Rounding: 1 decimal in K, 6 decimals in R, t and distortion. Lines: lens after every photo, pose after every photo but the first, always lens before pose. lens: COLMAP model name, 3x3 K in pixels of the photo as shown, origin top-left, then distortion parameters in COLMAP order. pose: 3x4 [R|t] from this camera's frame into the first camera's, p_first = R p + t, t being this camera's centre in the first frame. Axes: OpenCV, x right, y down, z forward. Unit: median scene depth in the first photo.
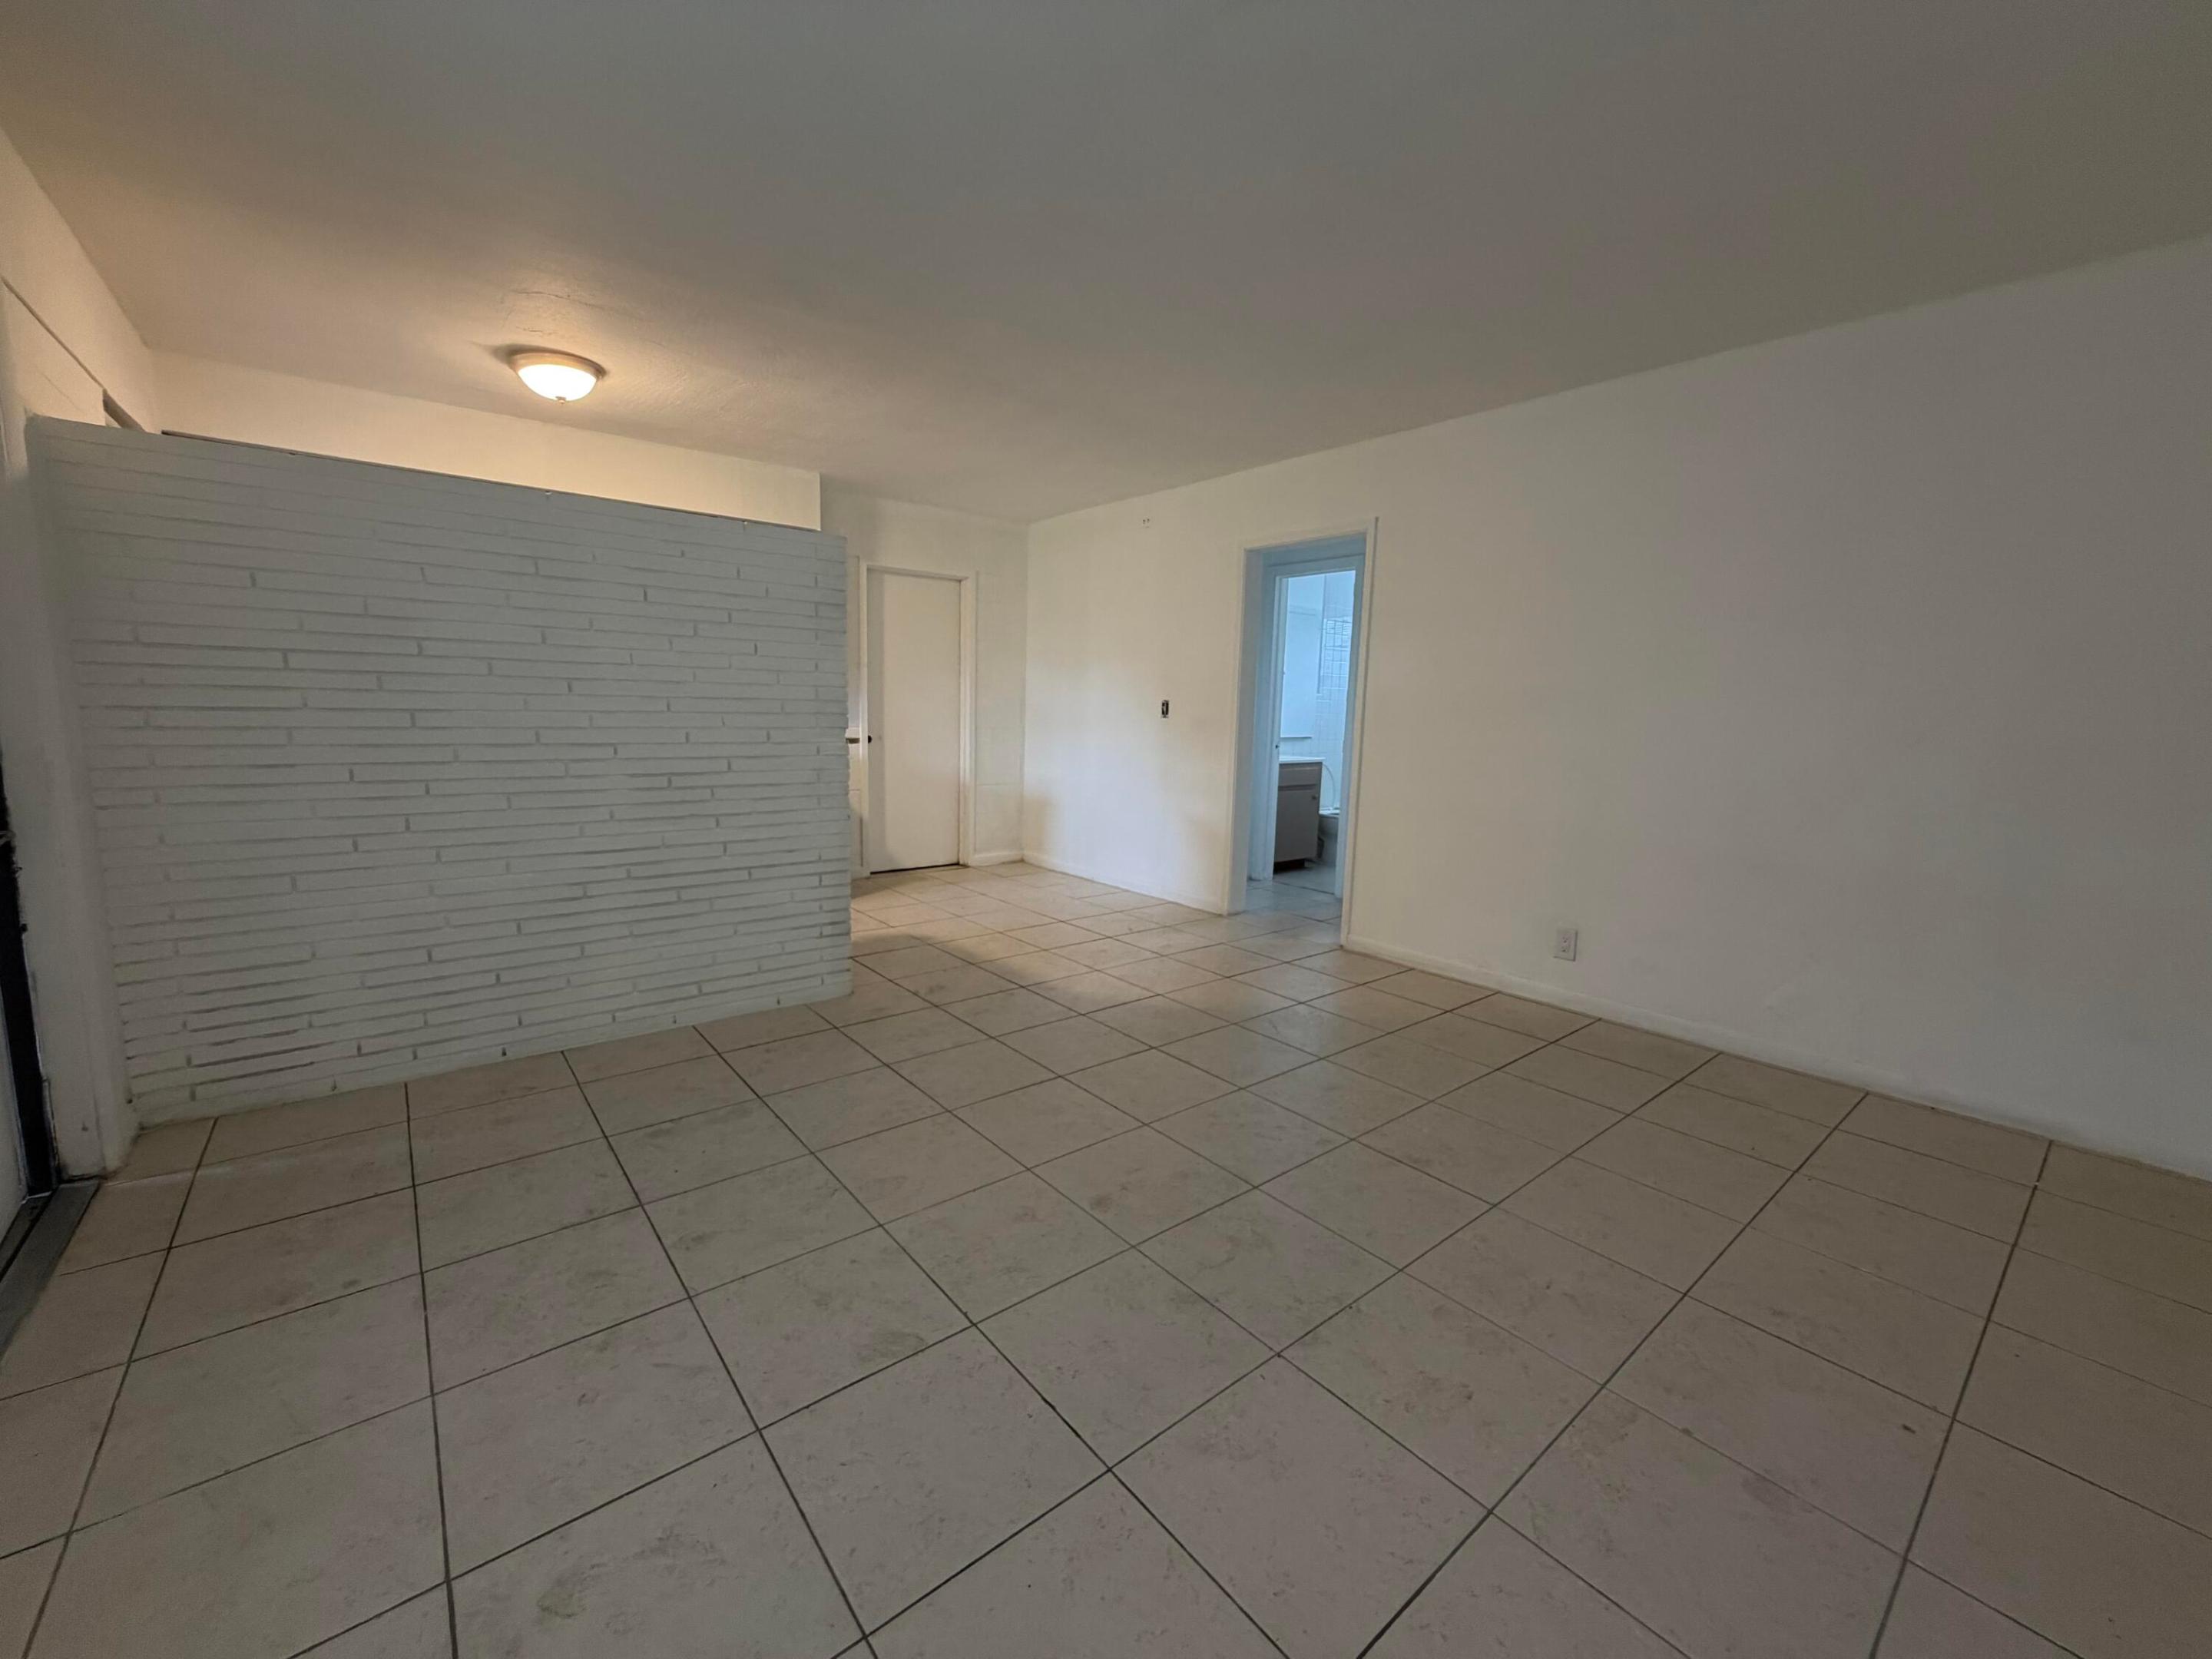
lens RADIAL K [[883.6, 0, 1098.7], [0, 883.6, 828.4], [0, 0, 1]] dist [0.000277, 0.000345]
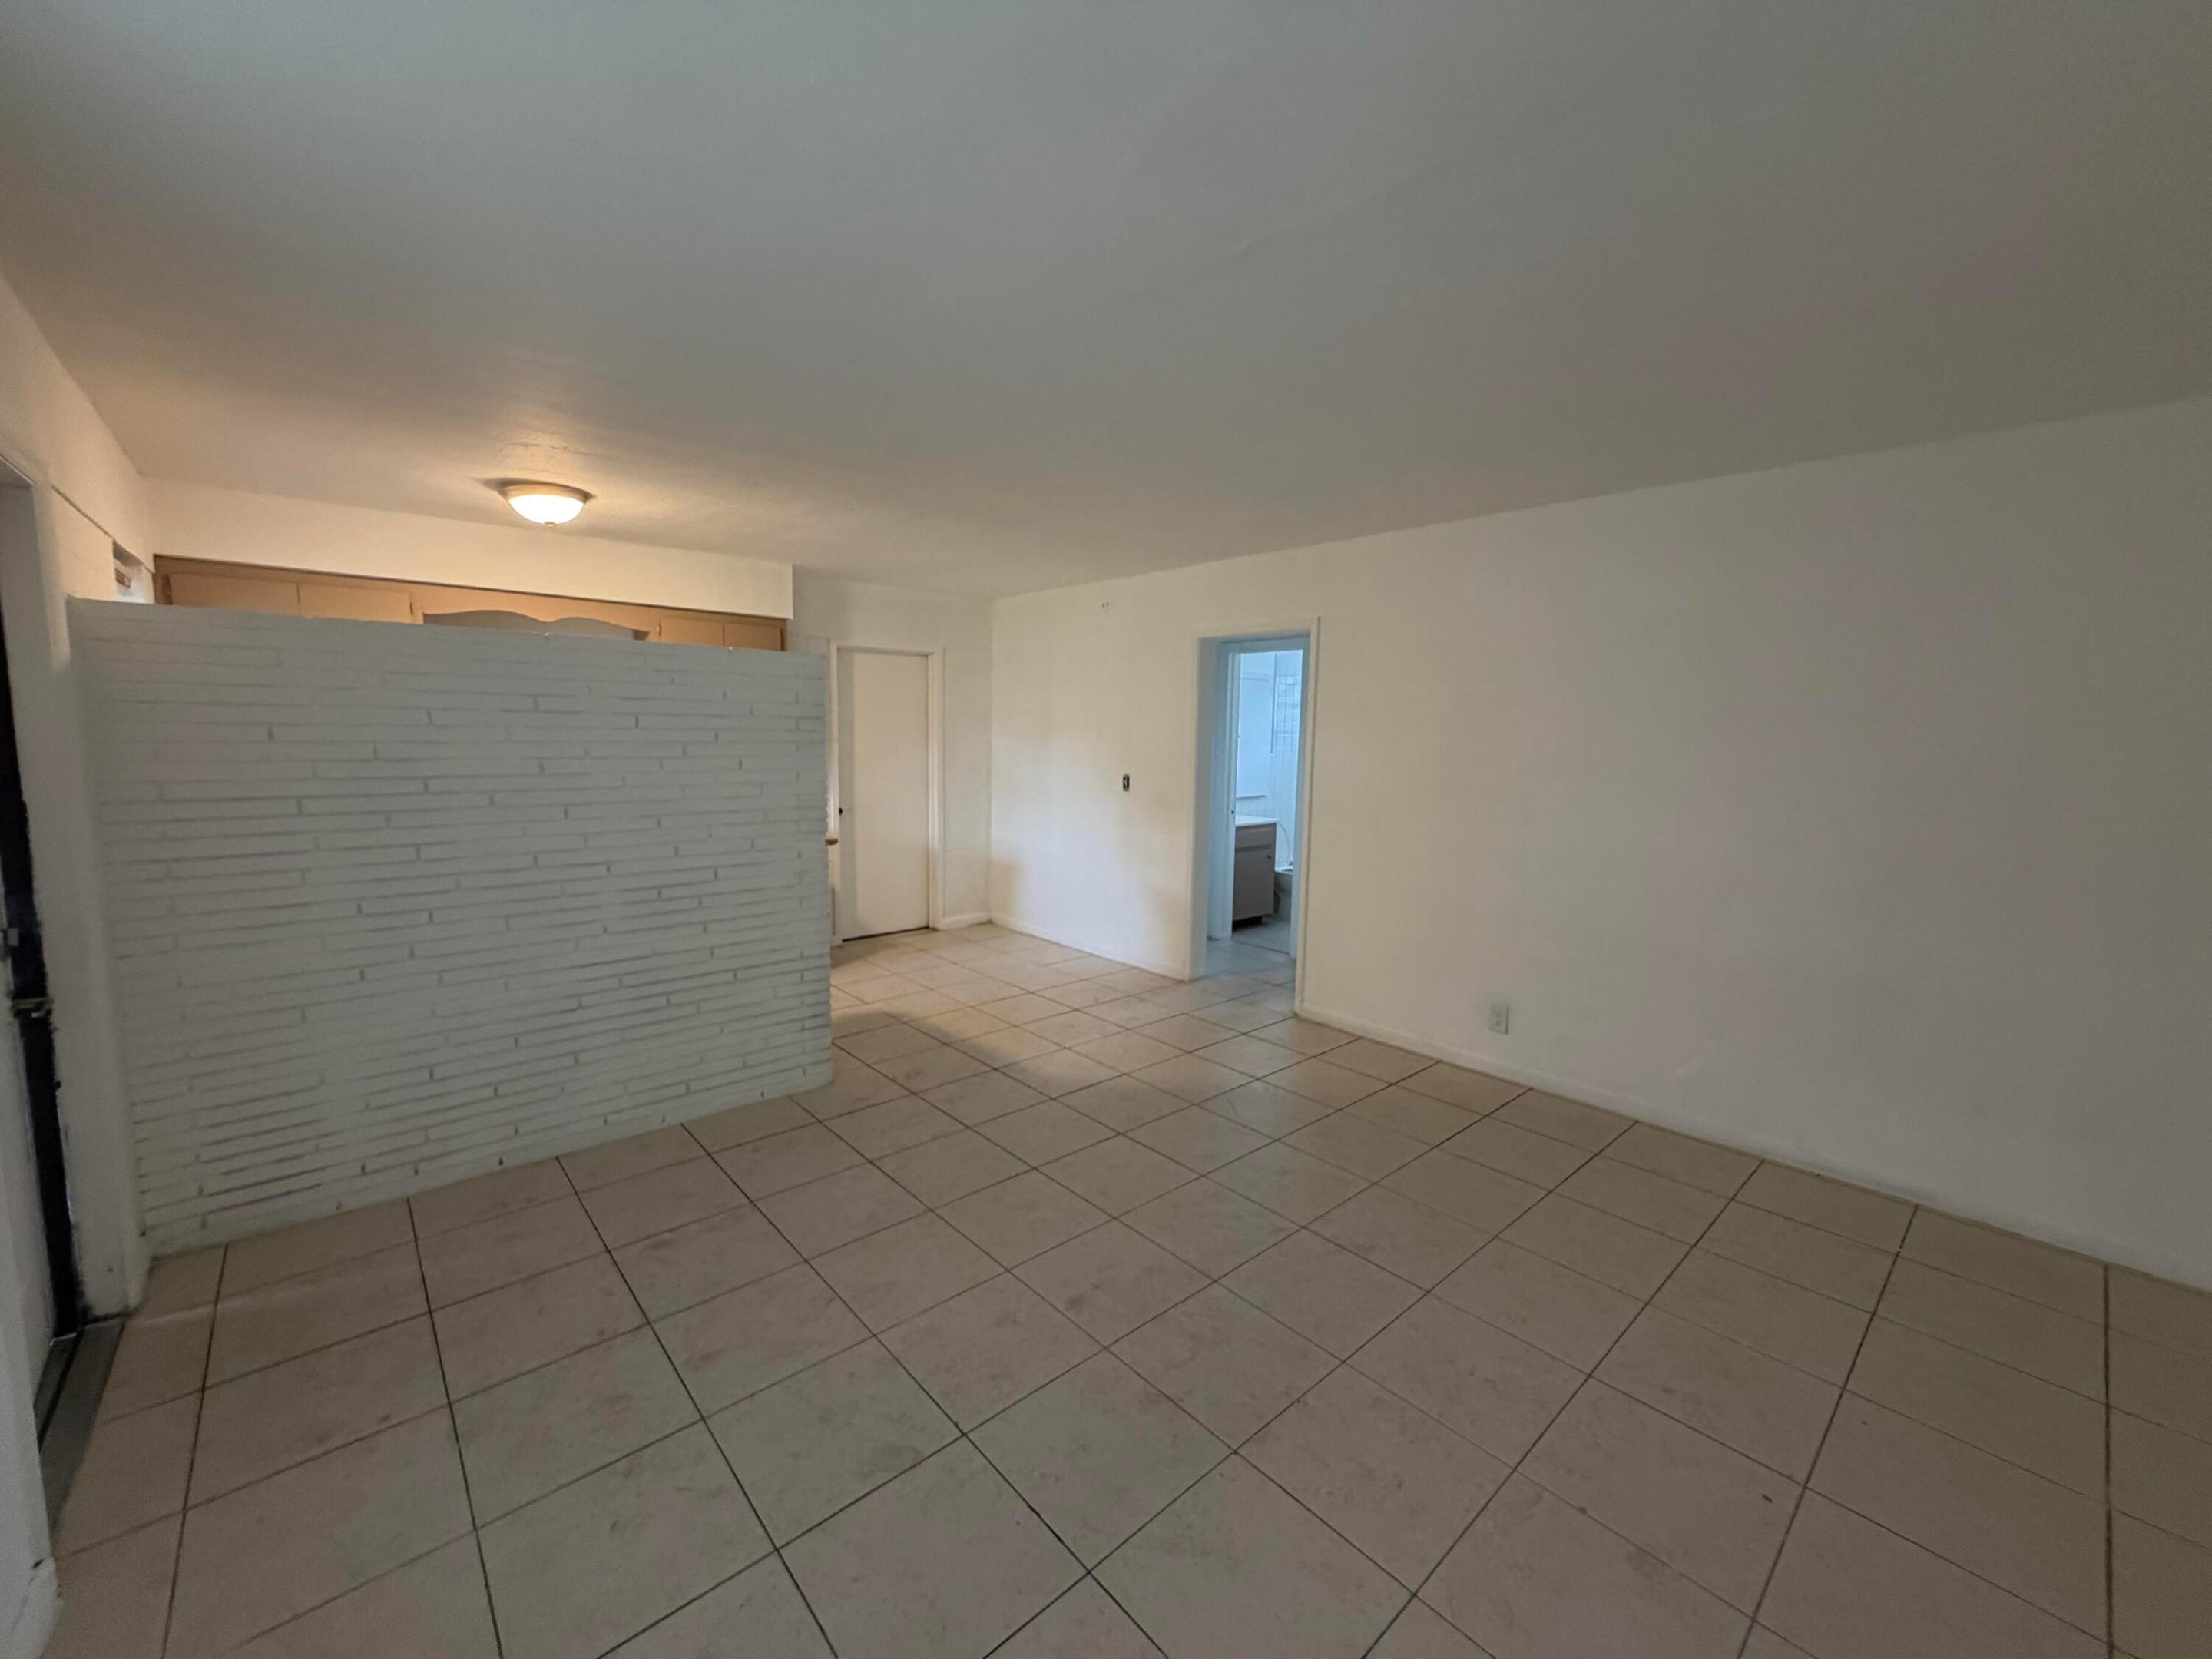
lens RADIAL K [[882.7, 0, 1098.8], [0, 882.7, 827.0], [0, 0, 1]] dist [0.001040, 0.000032]
pose [[0.998992, -0.014610, 0.042440, -0.004736], [0.015779, 0.999502, -0.027340, -0.106892], [-0.042019, 0.027982, 0.998725, -0.088269]]
